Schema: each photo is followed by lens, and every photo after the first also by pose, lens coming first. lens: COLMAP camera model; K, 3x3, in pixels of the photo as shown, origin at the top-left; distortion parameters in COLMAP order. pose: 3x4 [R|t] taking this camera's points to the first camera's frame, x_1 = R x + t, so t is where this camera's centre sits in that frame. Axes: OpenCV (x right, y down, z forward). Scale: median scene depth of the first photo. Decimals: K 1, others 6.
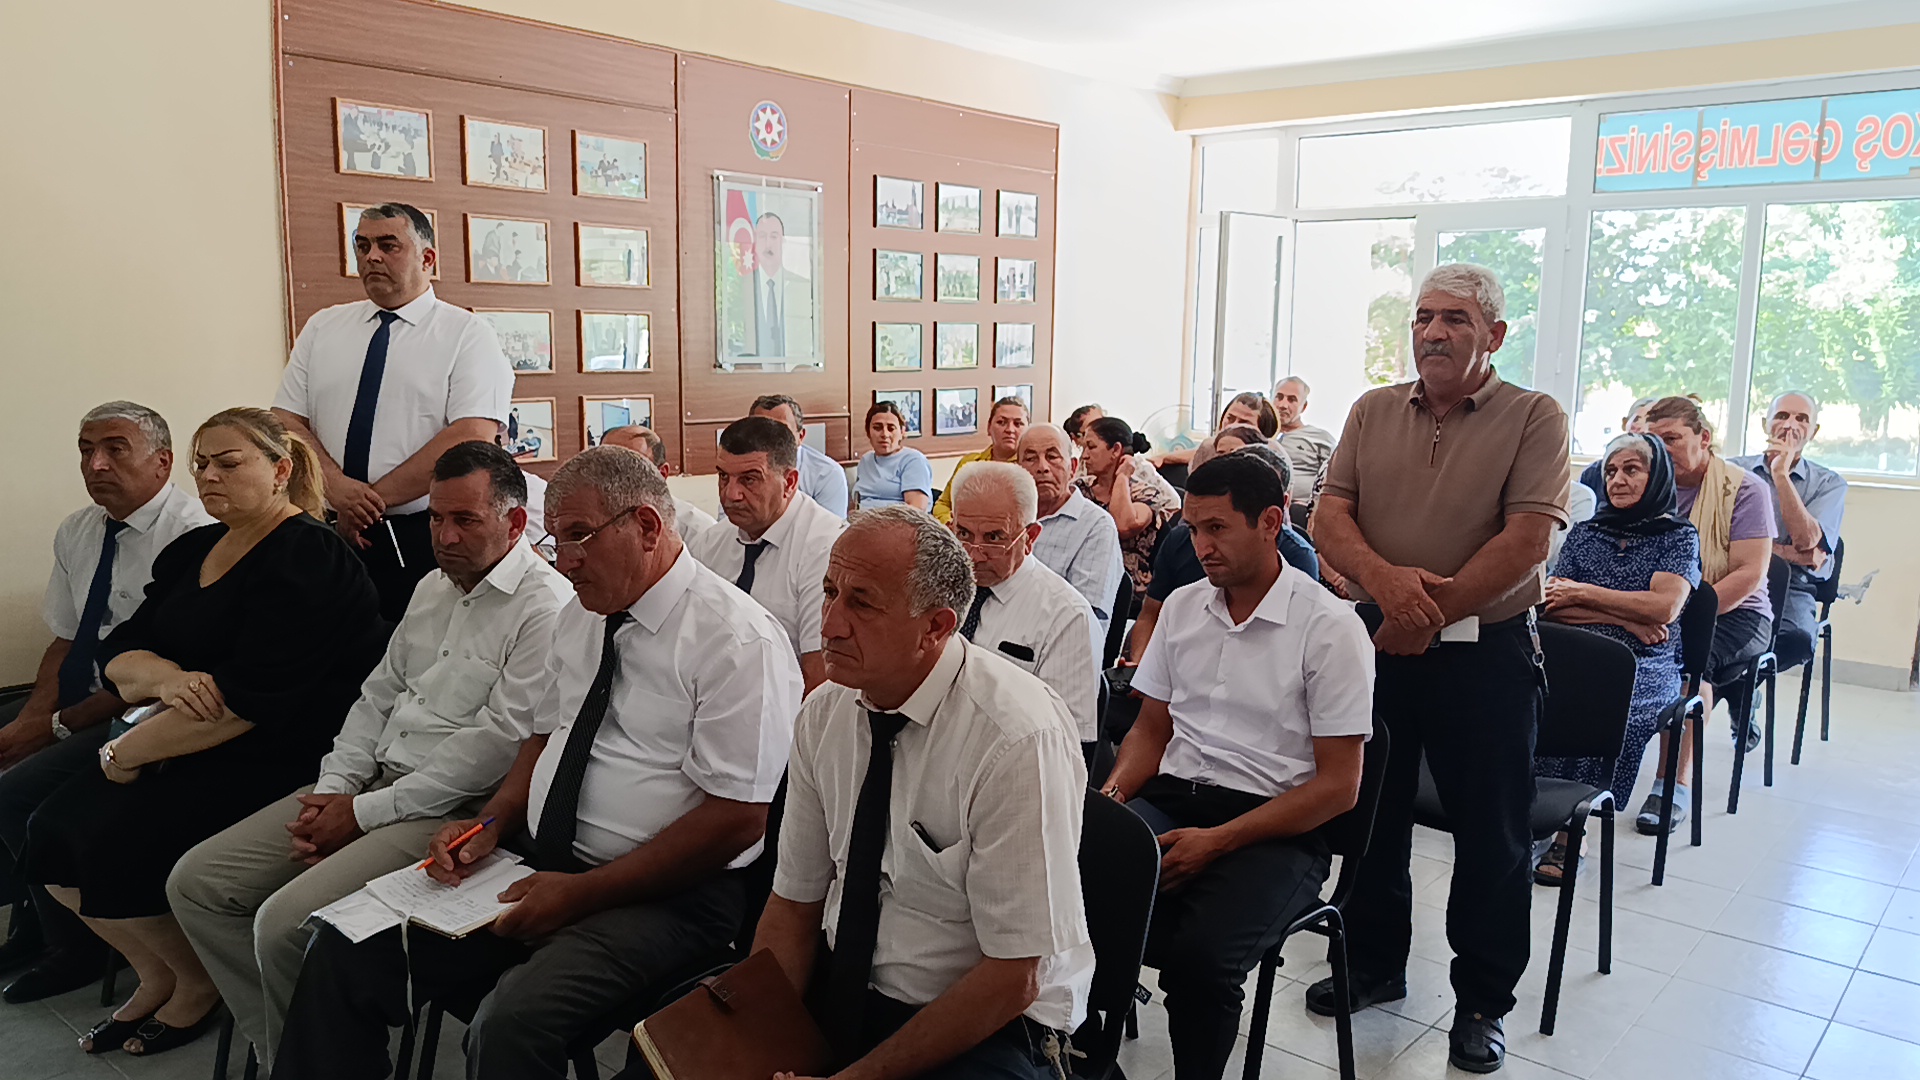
lens RADIAL K [[1426.8, 0, 967.5], [0, 1426.8, 546.0], [0, 0, 1]] dist [0.011867, -0.008223]
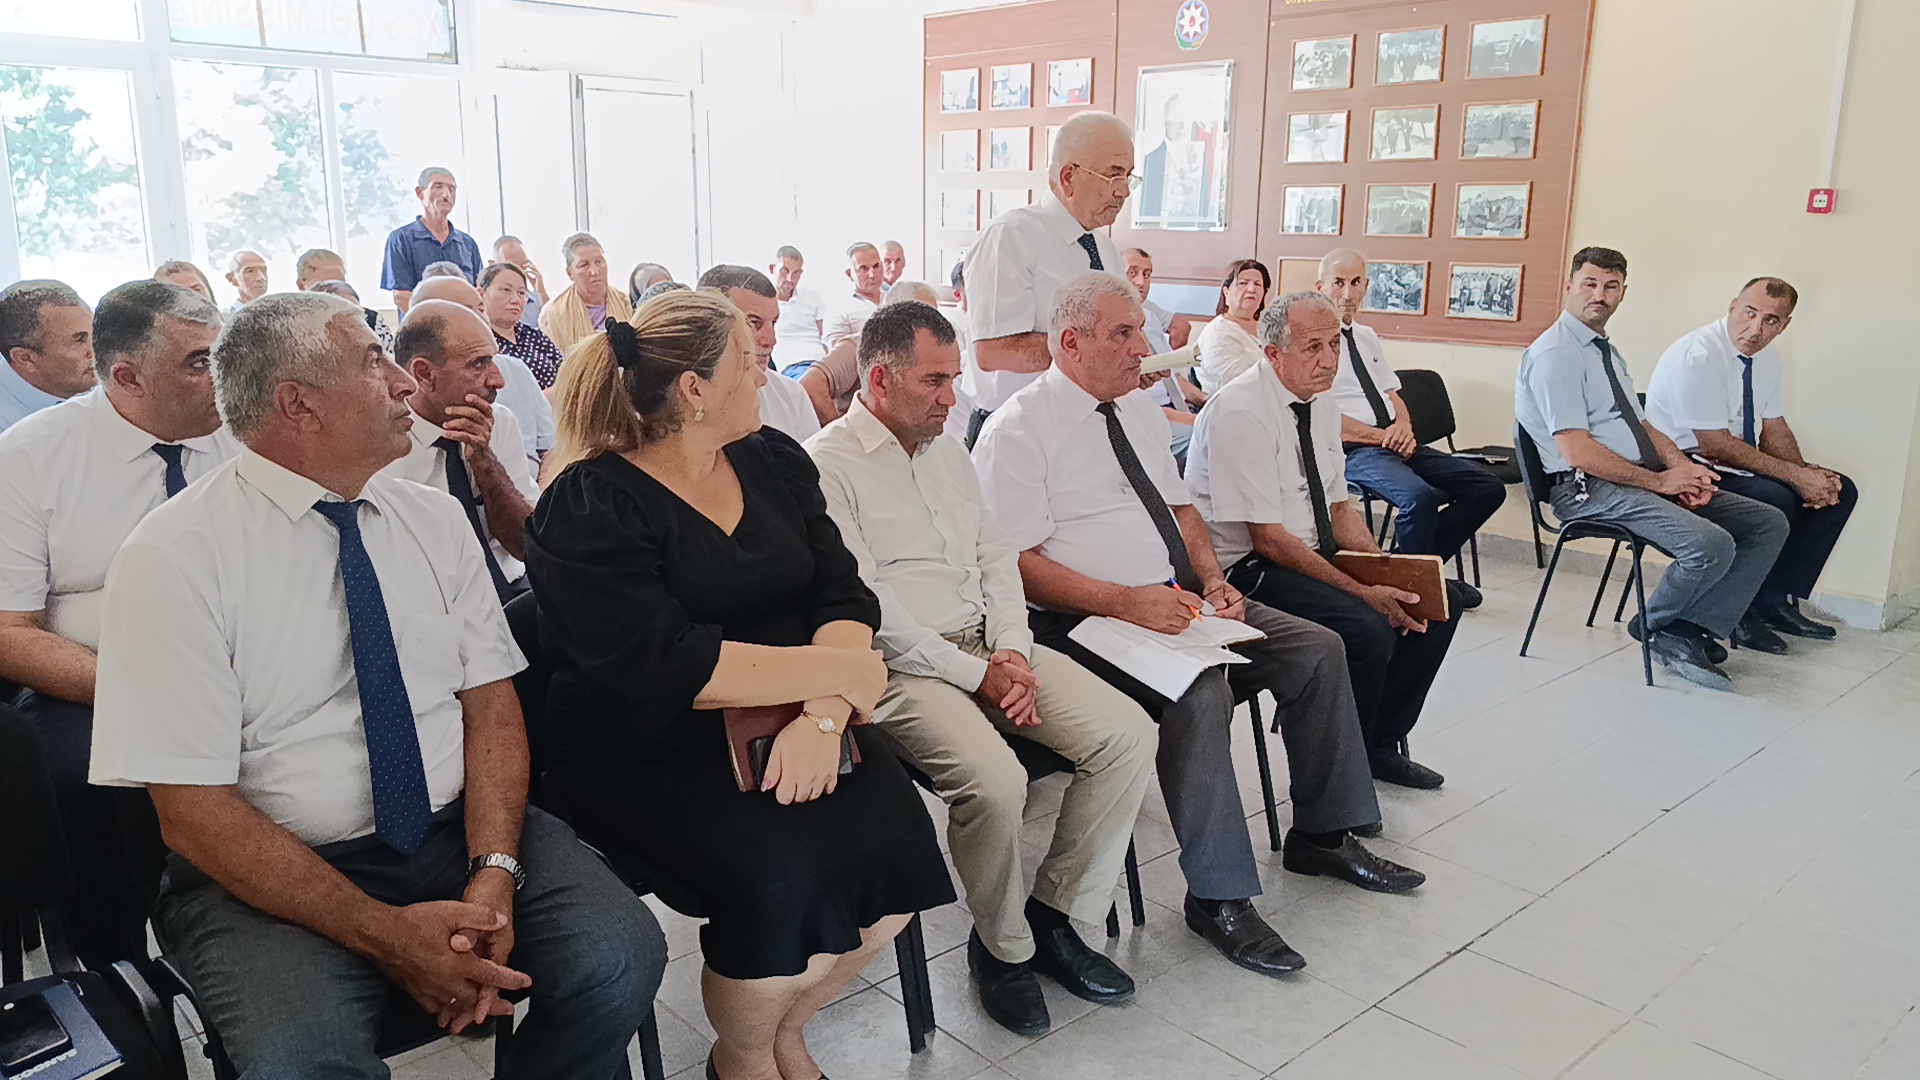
lens RADIAL K [[1426.8, 0, 960.2], [0, 1426.8, 536.1], [0, 0, 1]] dist [0.011867, -0.008223]
pose [[-0.142361, 0.216121, -0.965932, 0.977246], [-0.162943, 0.957441, 0.238236, -0.118596], [0.976311, 0.191307, -0.101087, 0.883303]]
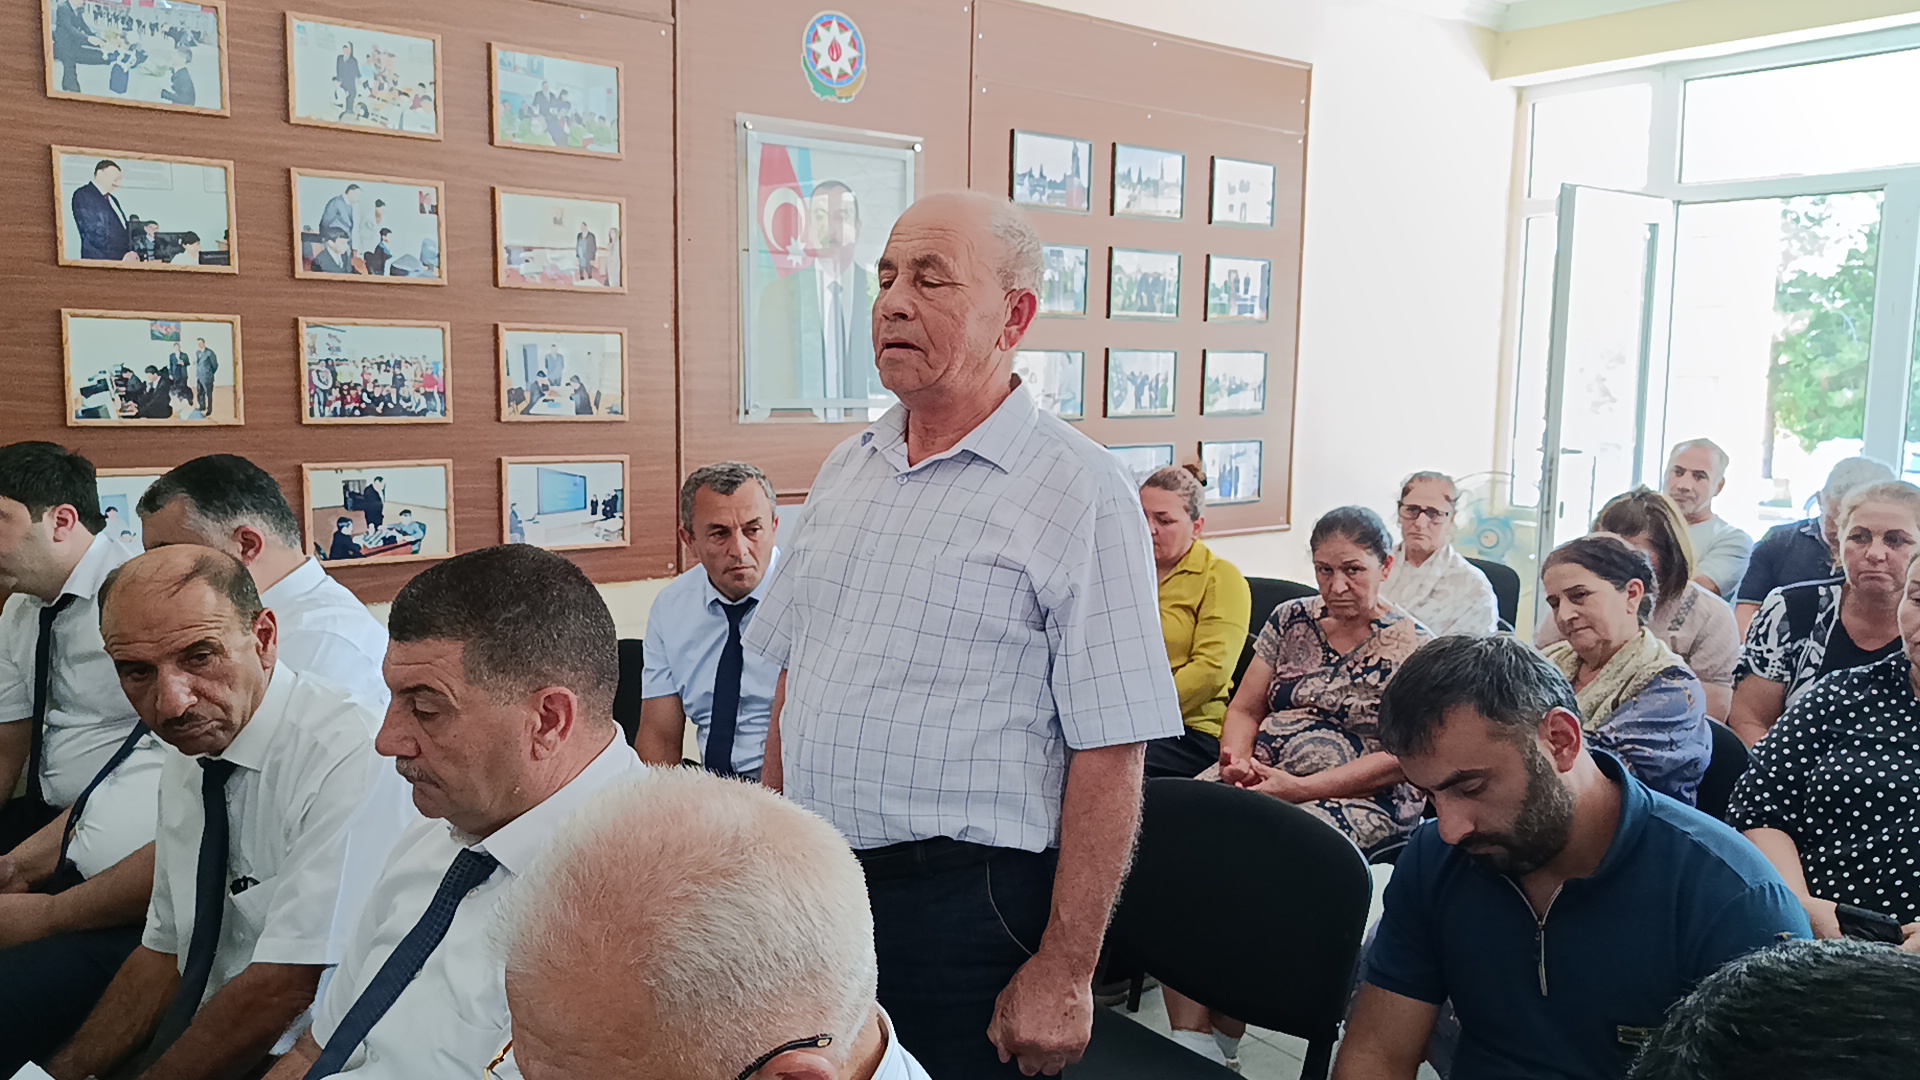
lens RADIAL K [[1426.8, 0, 946.8], [0, 1426.8, 538.6], [0, 0, 1]] dist [0.011867, -0.008223]
pose [[0.975910, 0.023236, -0.216931, 0.051844], [-0.031485, 0.998904, -0.034645, -0.041341], [0.215888, 0.040640, 0.975572, 0.329003]]
